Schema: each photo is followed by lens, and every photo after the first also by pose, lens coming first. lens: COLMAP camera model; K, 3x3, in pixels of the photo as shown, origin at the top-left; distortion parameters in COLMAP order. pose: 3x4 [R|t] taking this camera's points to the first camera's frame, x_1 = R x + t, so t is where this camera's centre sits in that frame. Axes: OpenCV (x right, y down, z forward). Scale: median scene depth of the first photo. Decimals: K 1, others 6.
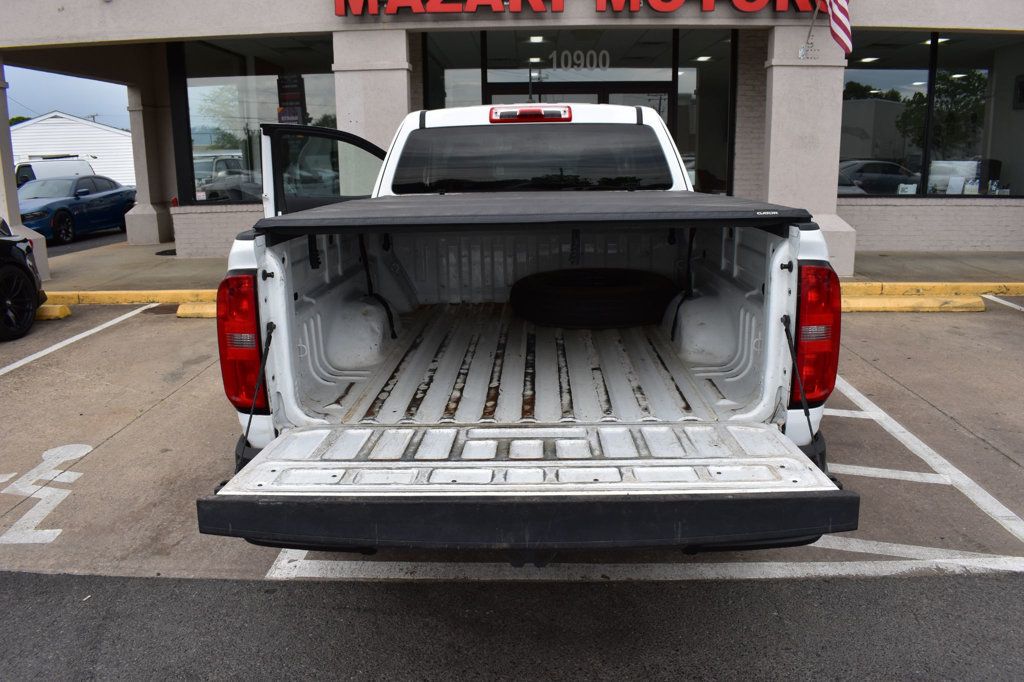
lens RADIAL K [[792.0, 0, 513.8], [0, 792.0, 336.7], [0, 0, 1]] dist [-0.100146, 0.016747]
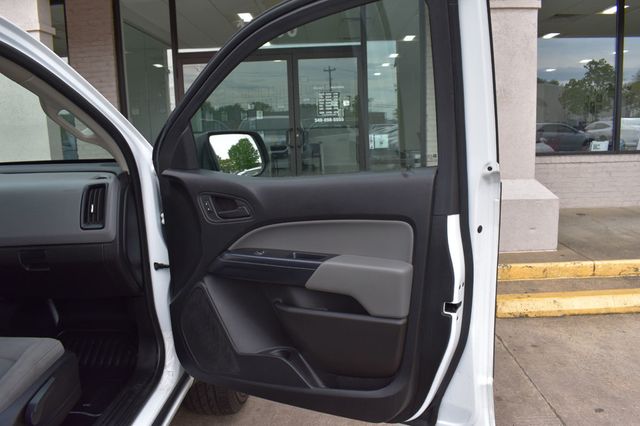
lens RADIAL K [[495.0, 0, 322.4], [0, 495.0, 209.0], [0, 0, 1]] dist [-0.100146, 0.016747]
pose [[0.999814, -0.019011, 0.003119, 0.145366], [0.019164, 0.998013, -0.060031, -0.079298], [-0.001972, 0.060080, 0.998192, 0.382289]]
